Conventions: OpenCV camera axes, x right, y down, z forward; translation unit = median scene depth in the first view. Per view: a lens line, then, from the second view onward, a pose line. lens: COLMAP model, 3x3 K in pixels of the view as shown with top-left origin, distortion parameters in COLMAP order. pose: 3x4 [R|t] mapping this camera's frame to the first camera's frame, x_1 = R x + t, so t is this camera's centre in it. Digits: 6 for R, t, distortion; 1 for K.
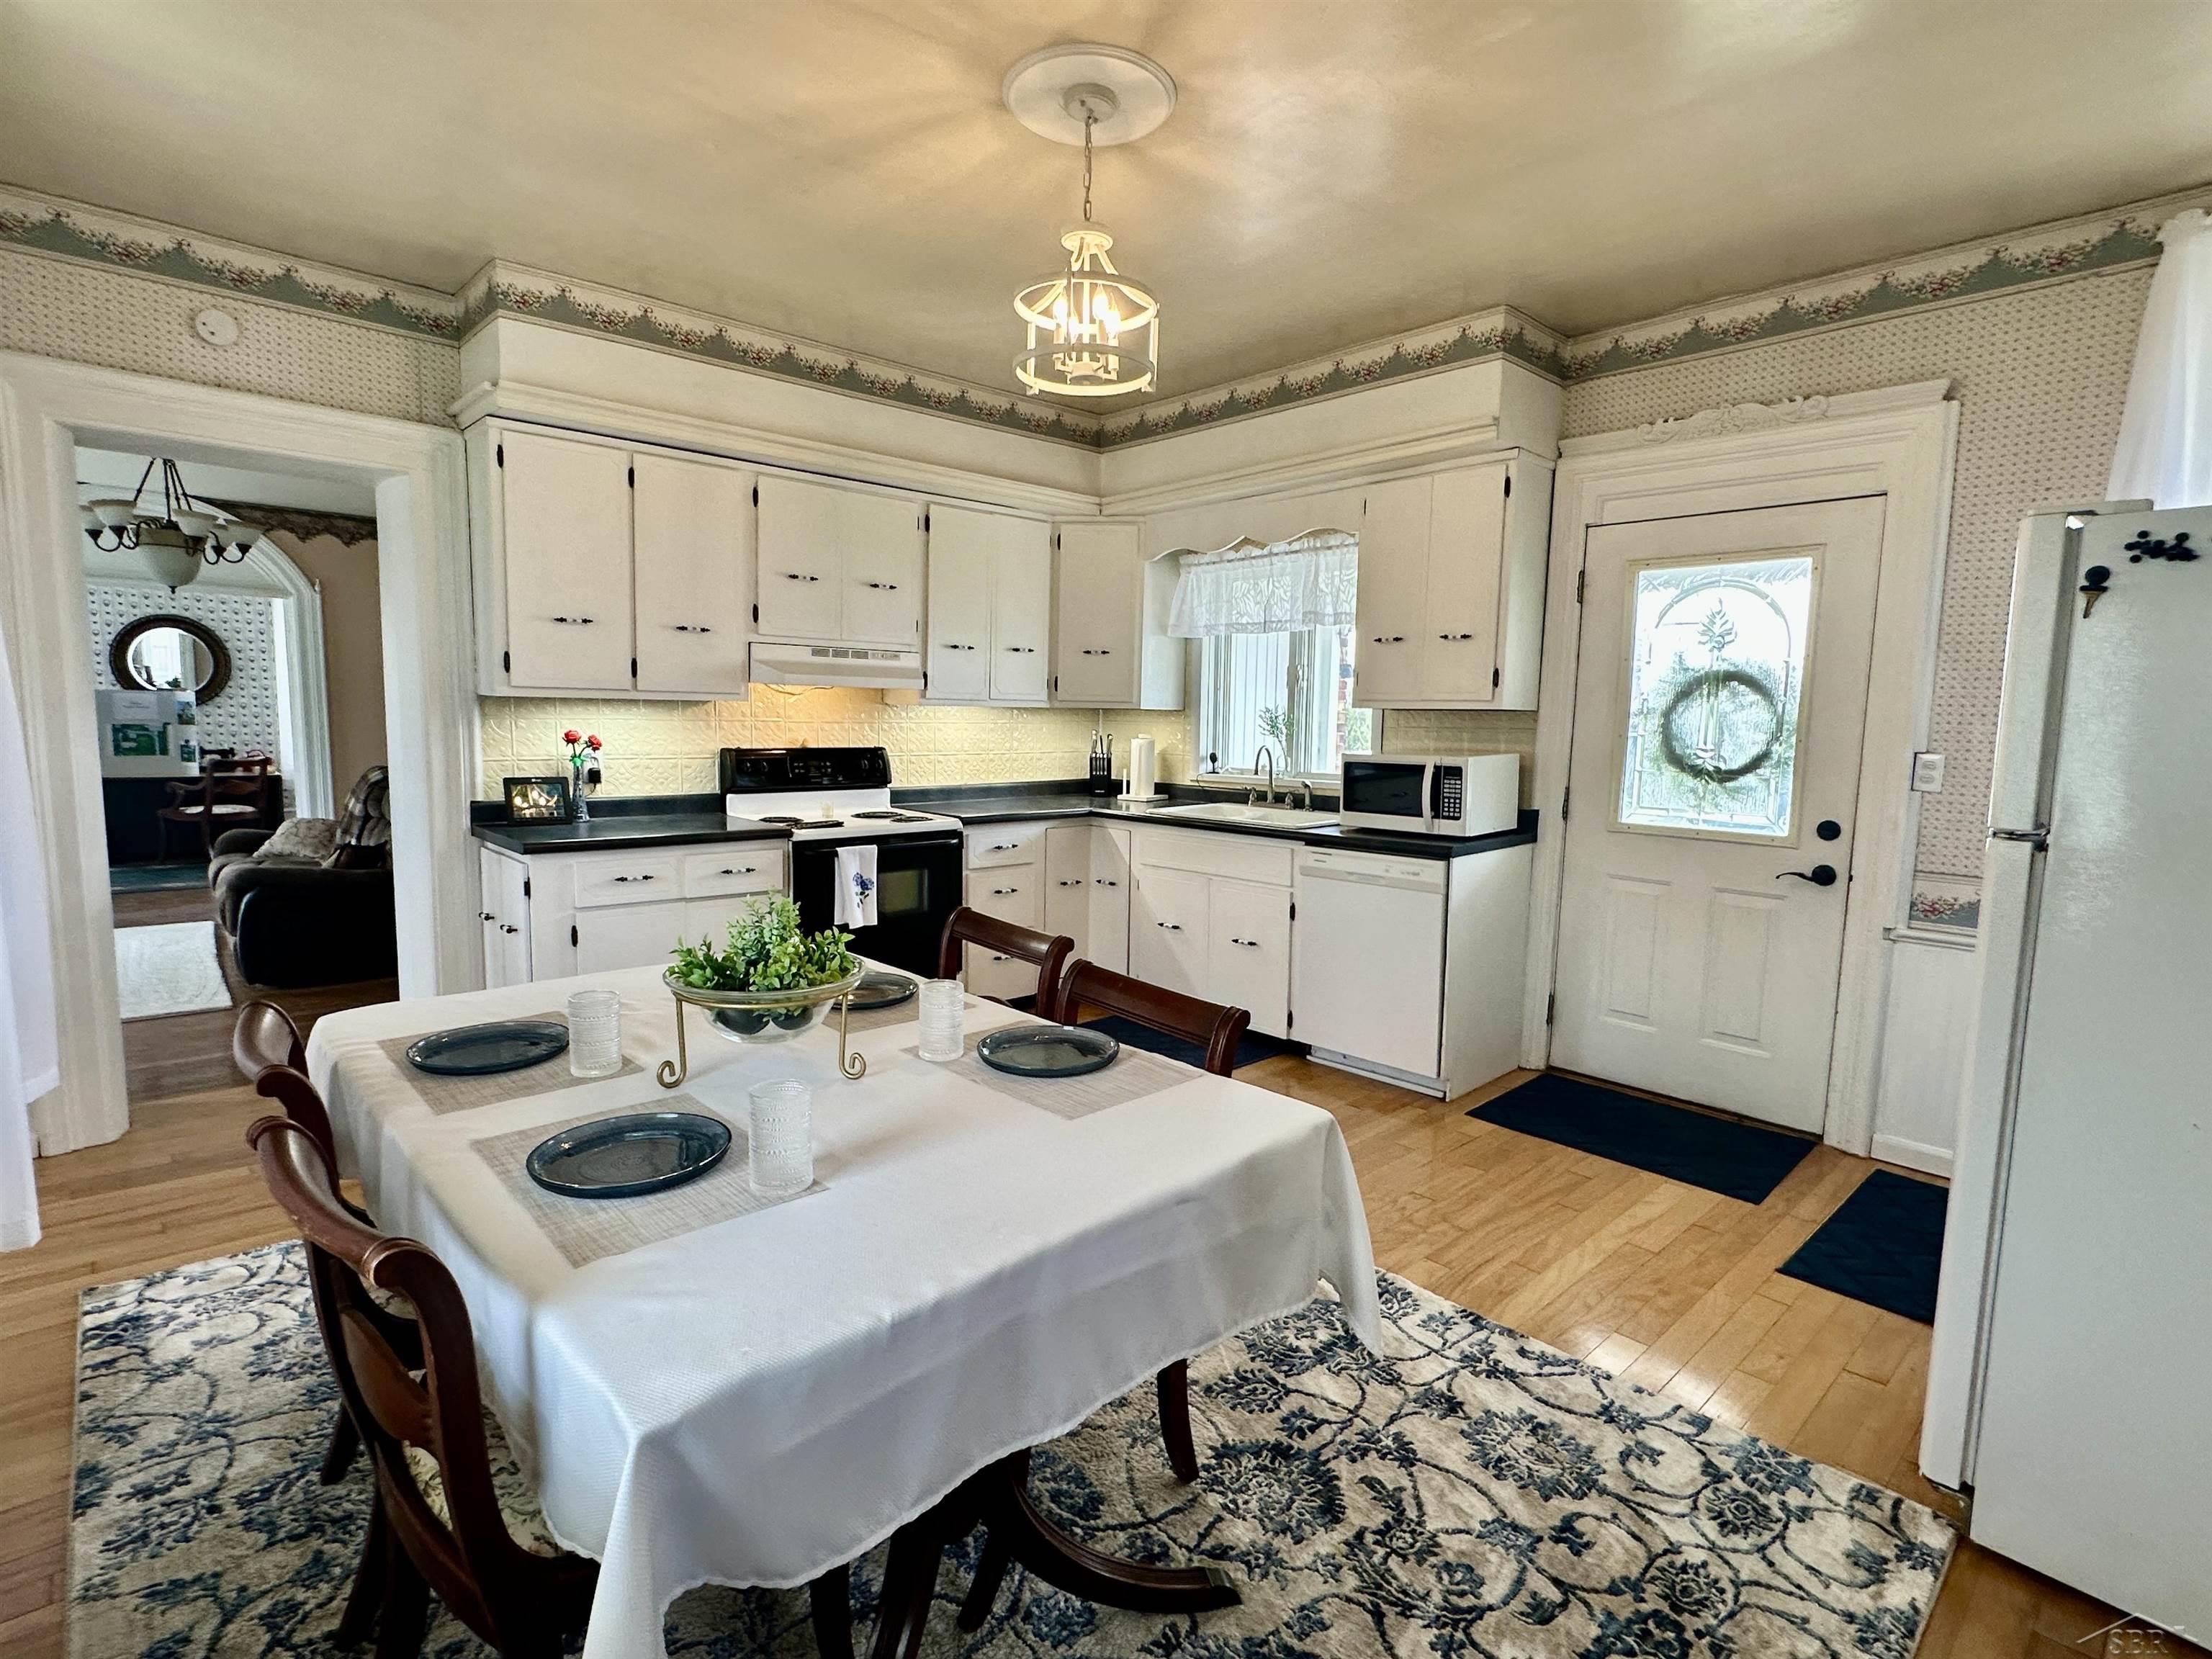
lens RADIAL K [[1081.2, 0, 1101.6], [0, 1081.2, 834.2], [0, 0, 1]] dist [-0.004757, 0.001365]
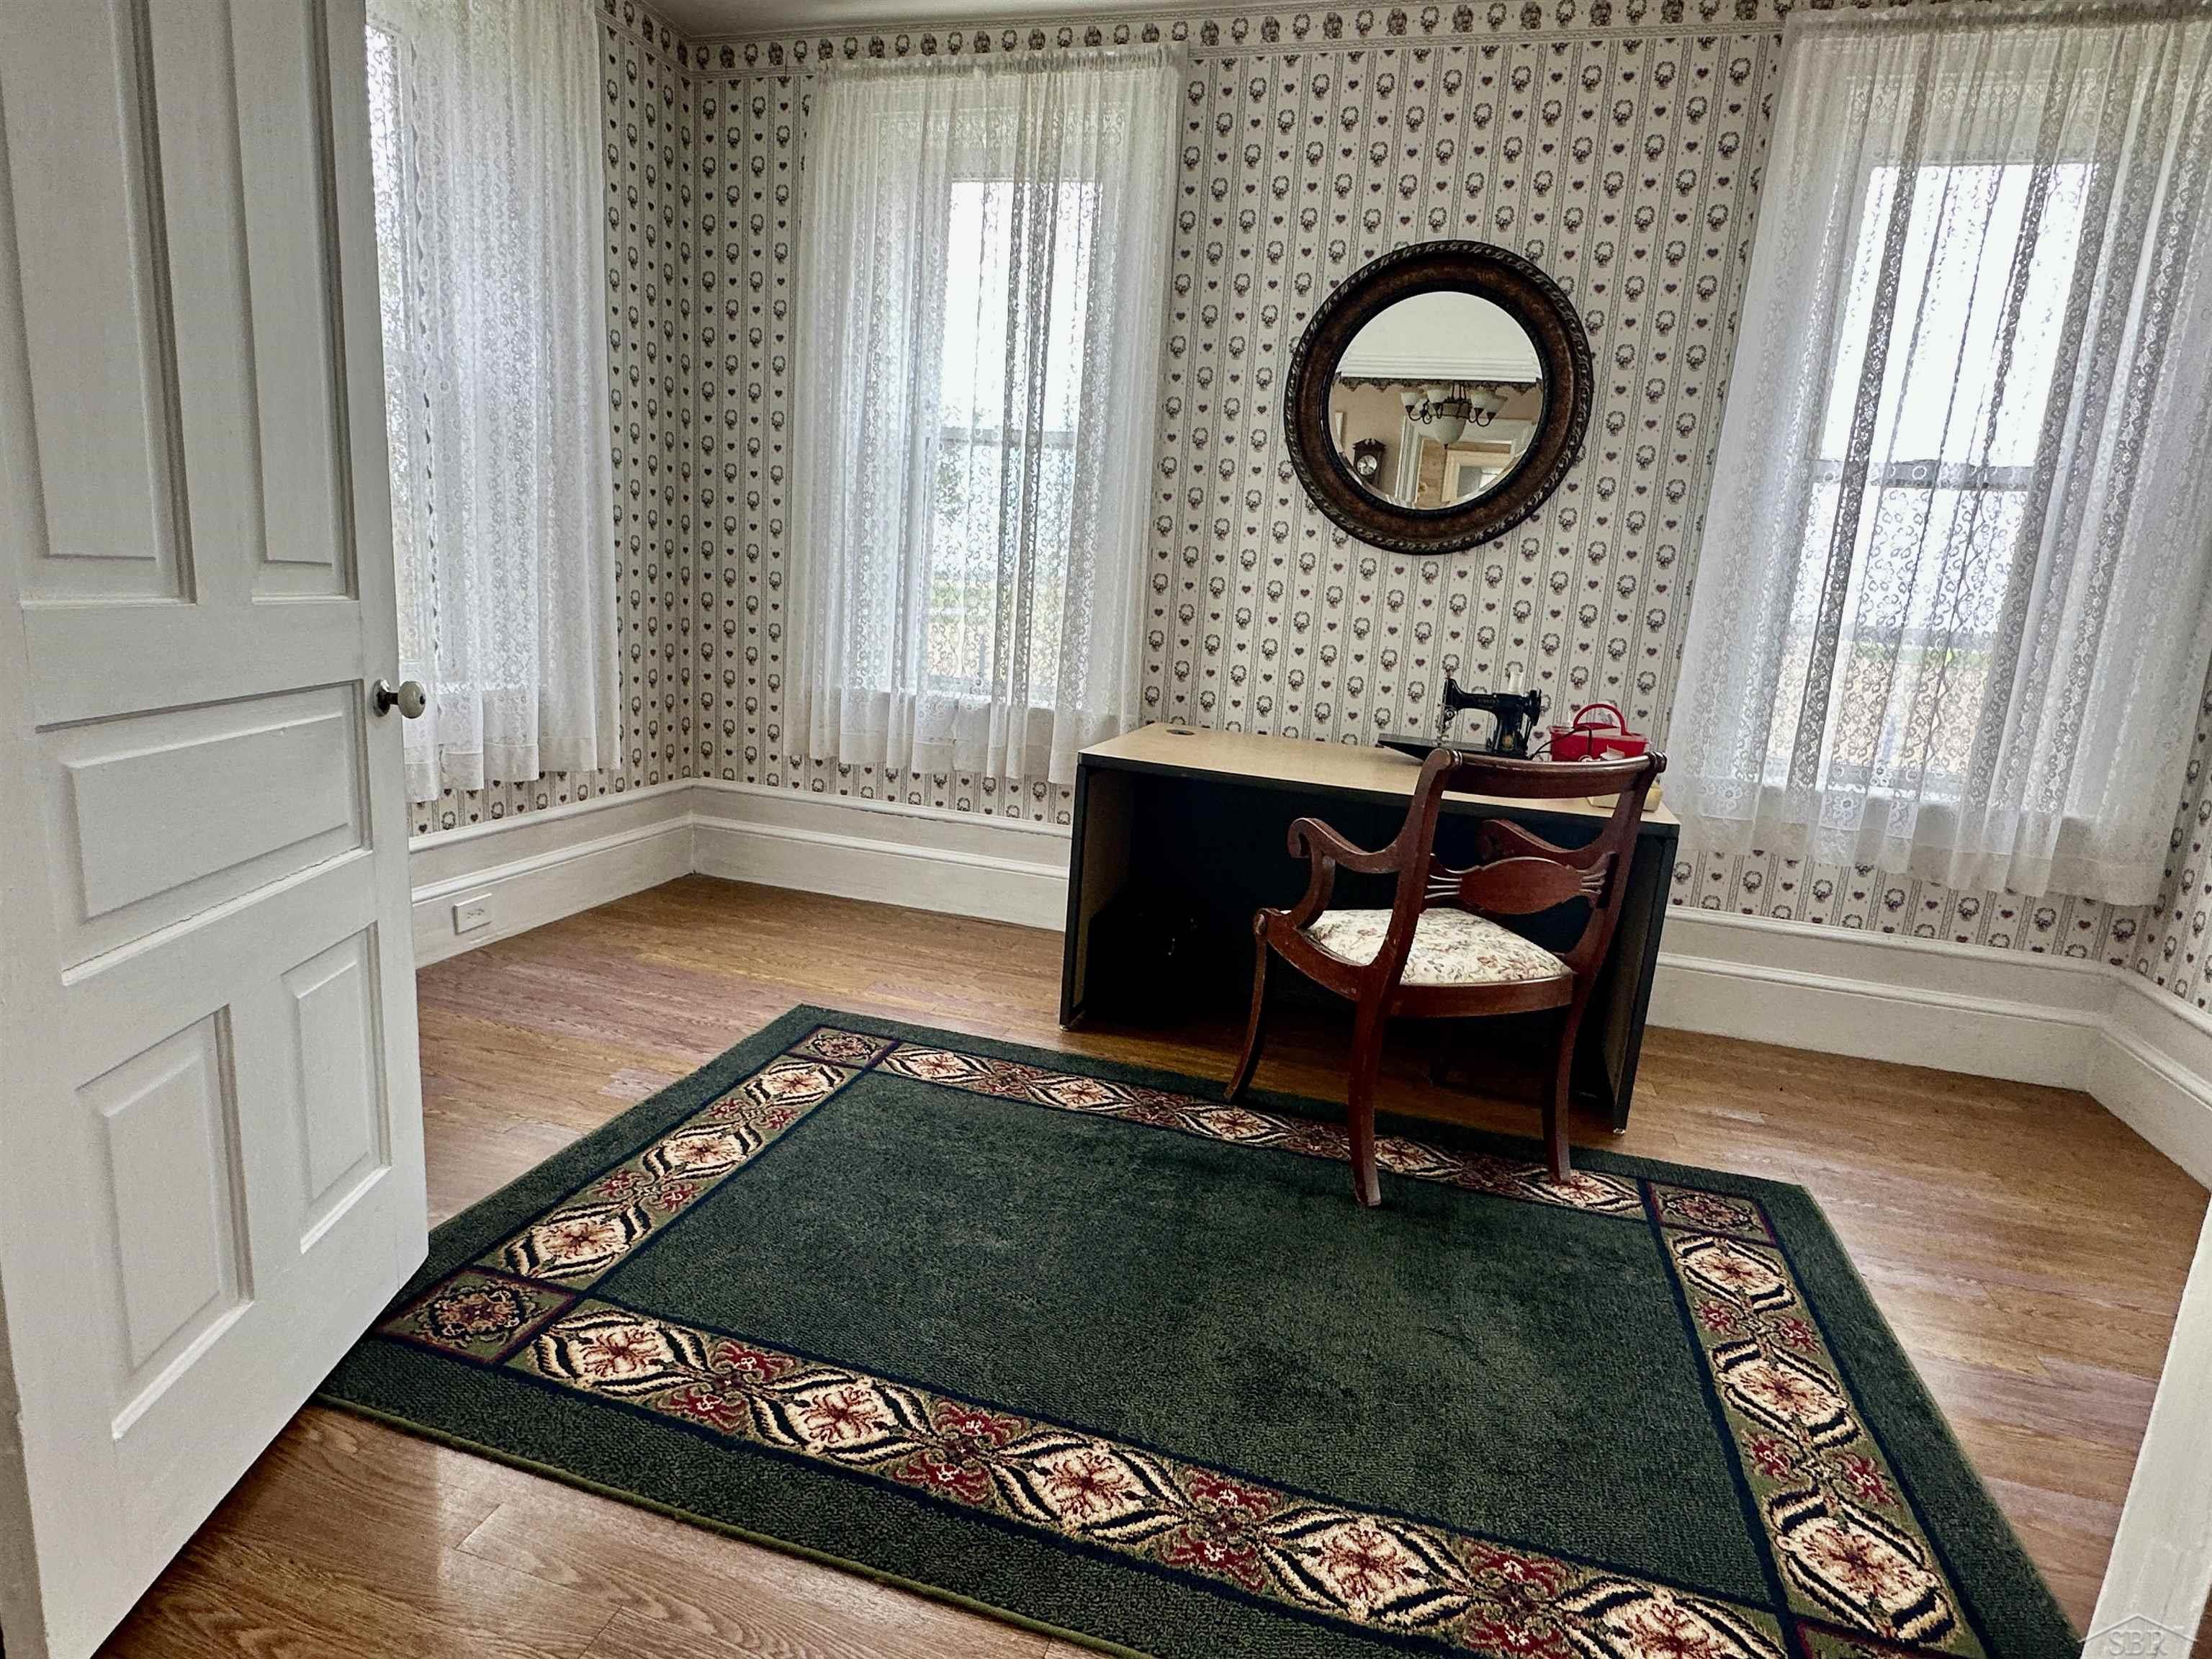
lens RADIAL K [[1215.1, 0, 1103.4], [0, 1215.1, 826.8], [0, 0, 1]] dist [0.001641, 0.000093]
pose [[0.532136, 0.196262, -0.823597, -1.611551], [-0.156031, 0.978833, 0.132441, -0.191193], [0.832157, 0.058030, 0.551495, 1.974195]]
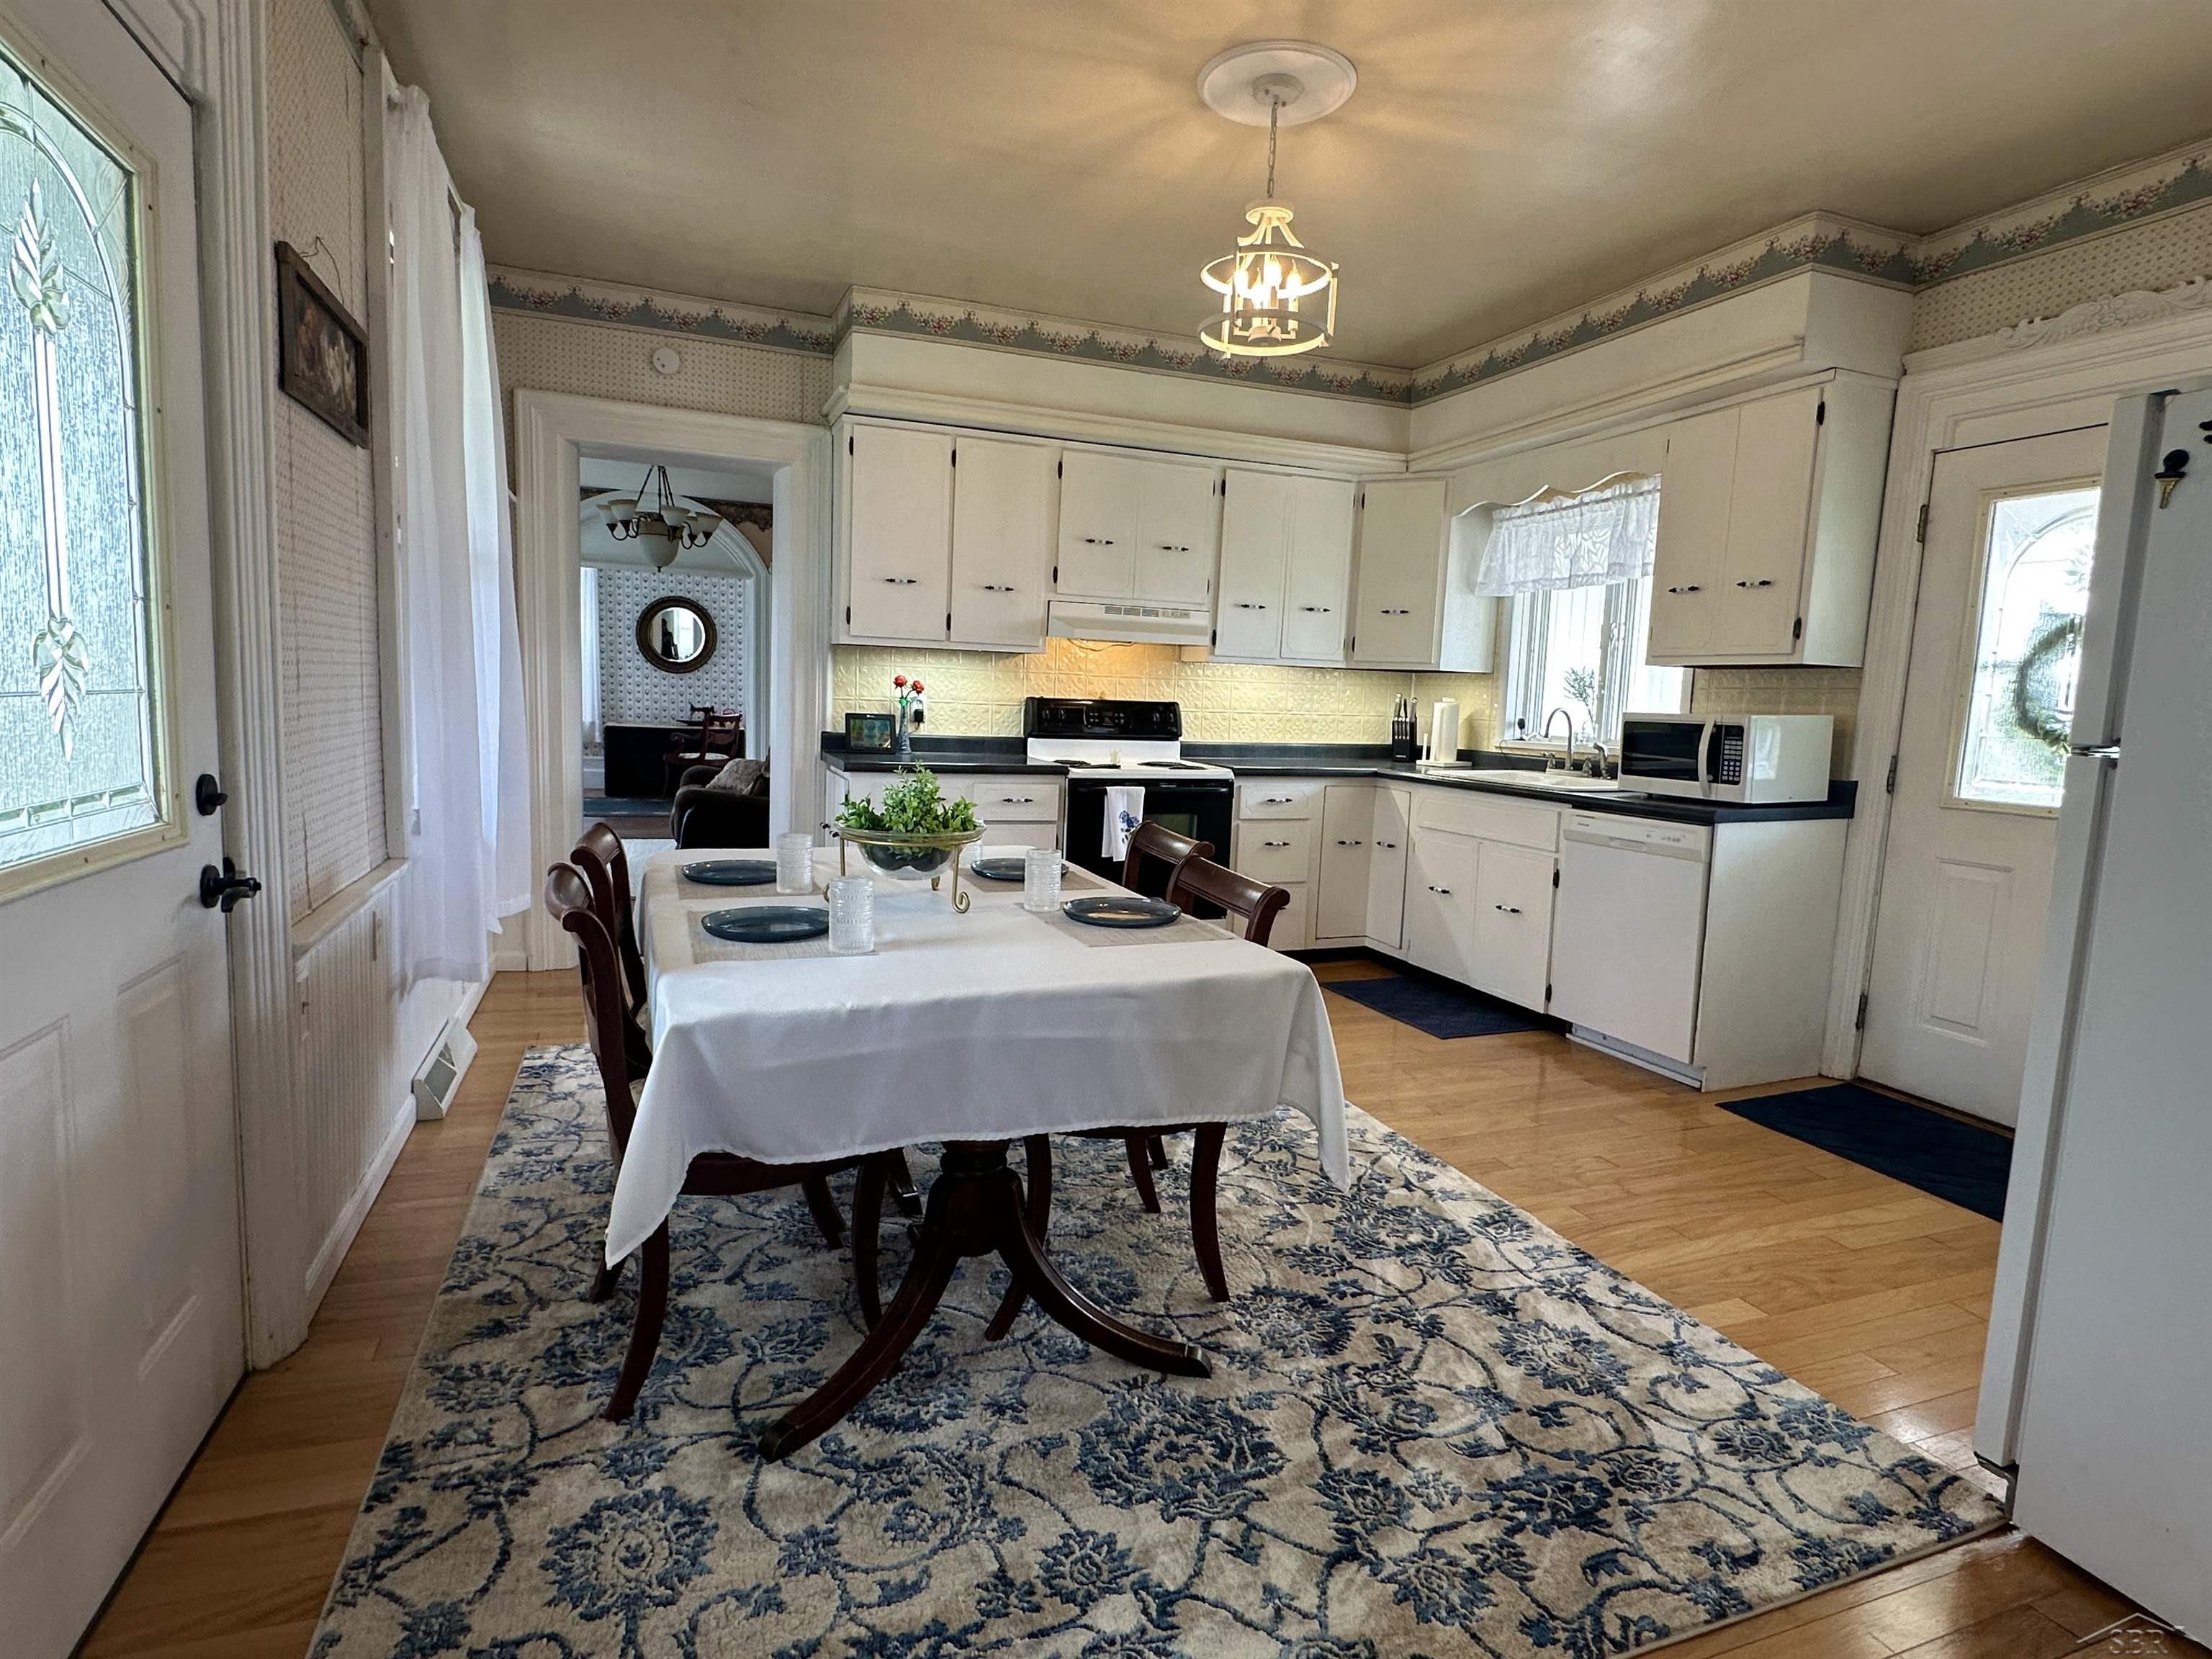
lens RADIAL K [[1153.0, 0, 1101.8], [0, 1153.0, 826.0], [0, 0, 1]] dist [-0.002889, 0.000429]
pose [[0.929477, 0.059324, -0.364080, 0.195093], [-0.061409, 0.998096, 0.005860, 0.050375], [0.363734, 0.016911, 0.931349, -0.097072]]
